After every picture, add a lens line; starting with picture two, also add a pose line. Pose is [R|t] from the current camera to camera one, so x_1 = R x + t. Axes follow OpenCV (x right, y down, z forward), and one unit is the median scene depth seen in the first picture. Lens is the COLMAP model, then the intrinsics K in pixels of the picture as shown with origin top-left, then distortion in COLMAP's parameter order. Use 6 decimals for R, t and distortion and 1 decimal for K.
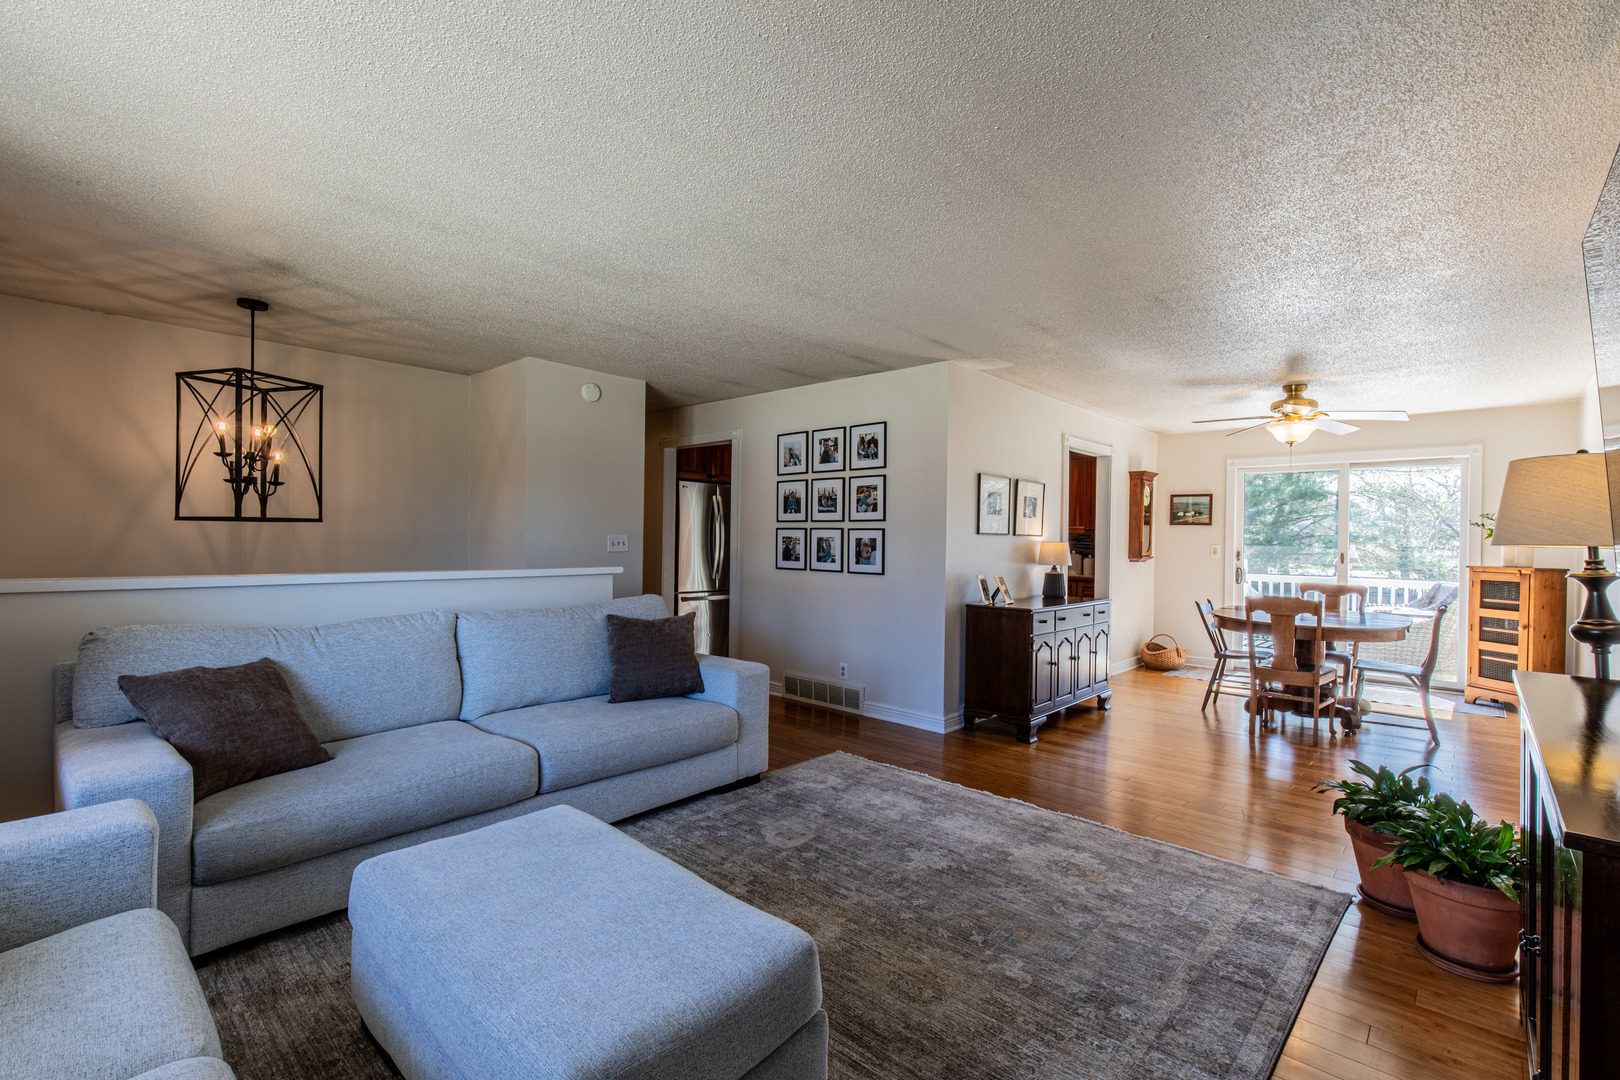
lens RADIAL K [[722.4, 0, 812.7], [0, 722.4, 539.4], [0, 0, 1]] dist [0.007375, -0.000109]
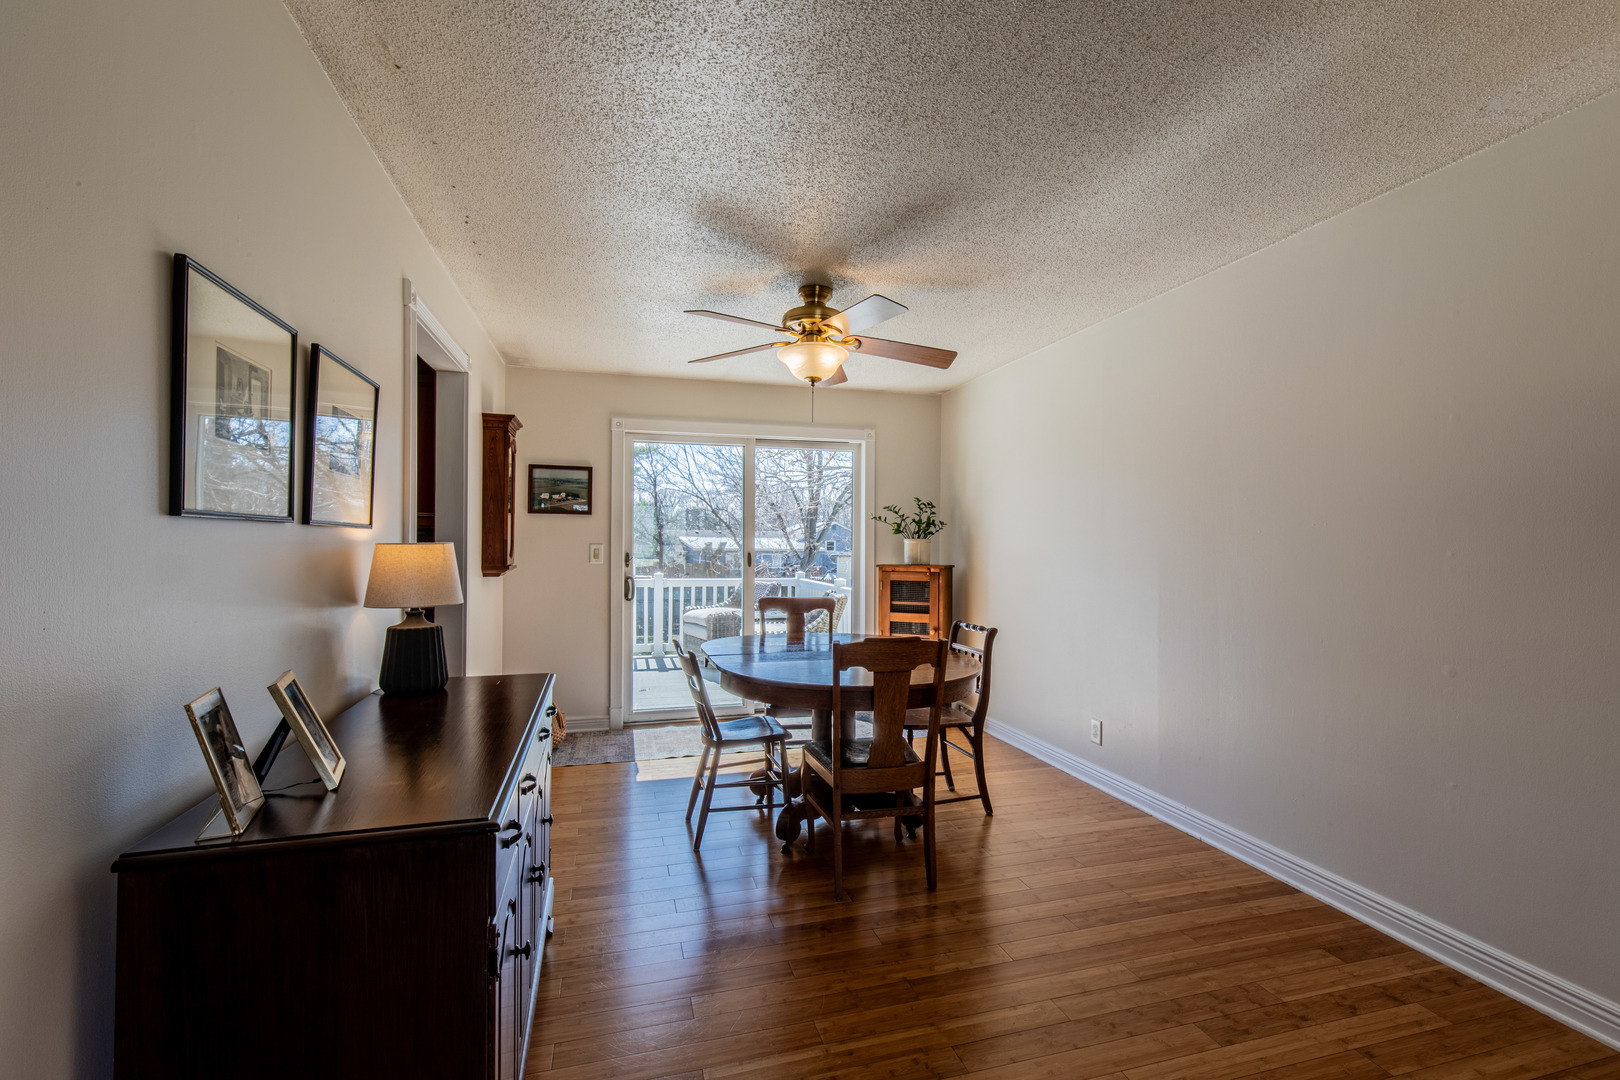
lens RADIAL K [[722.4, 0, 814.9], [0, 722.4, 541.5], [0, 0, 1]] dist [0.007375, -0.000109]
pose [[0.517297, -0.009407, 0.855754, 0.122069], [0.004762, 0.999956, 0.008113, 0.000651], [-0.855792, -0.000122, 0.517319, 0.640164]]
